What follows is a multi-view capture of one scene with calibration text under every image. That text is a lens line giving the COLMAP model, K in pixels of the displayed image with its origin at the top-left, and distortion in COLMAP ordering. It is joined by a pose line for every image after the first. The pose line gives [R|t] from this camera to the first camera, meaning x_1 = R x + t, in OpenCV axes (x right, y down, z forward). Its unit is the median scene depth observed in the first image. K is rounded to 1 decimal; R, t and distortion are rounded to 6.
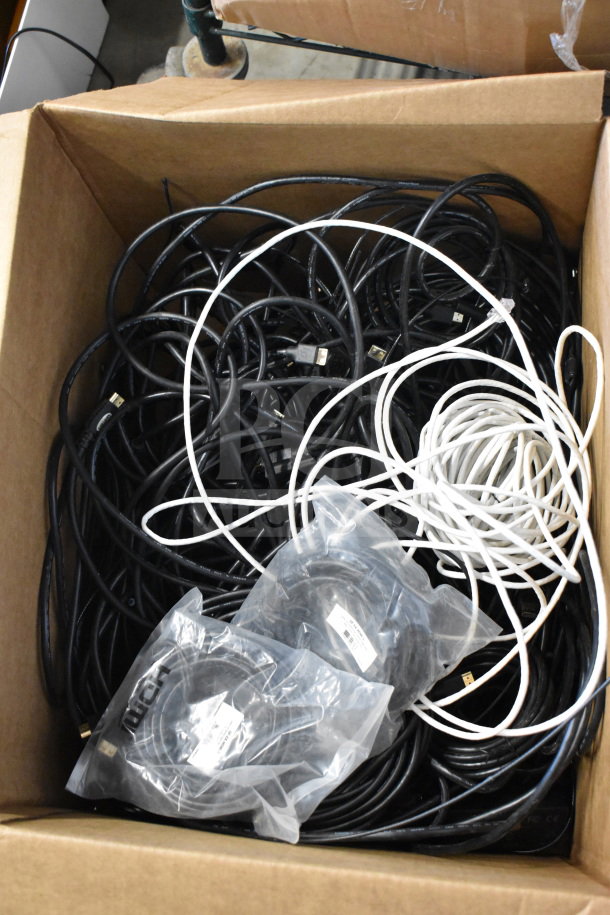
lens RADIAL K [[1193.8, 0, 305.0], [0, 1193.8, 457.5], [0, 0, 1]] dist [-0.017264, 0.004497]
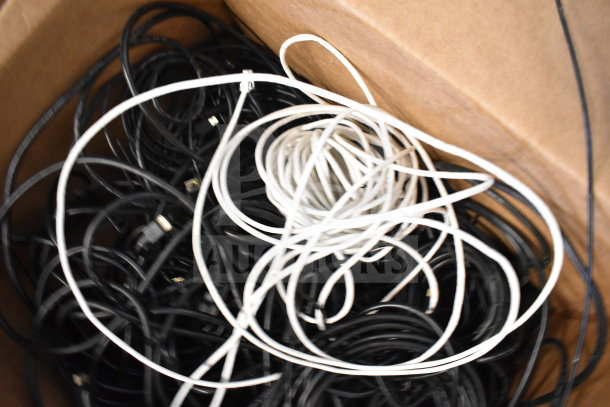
lens RADIAL K [[499.4, 0, 305.0], [0, 499.4, 203.5], [0, 0, 1]] dist [-0.062387, -0.003116]
pose [[0.631865, -0.761121, 0.146428, 0.045168], [0.758765, 0.645983, 0.083550, -0.031826], [-0.158182, 0.058312, 0.985687, 0.493076]]
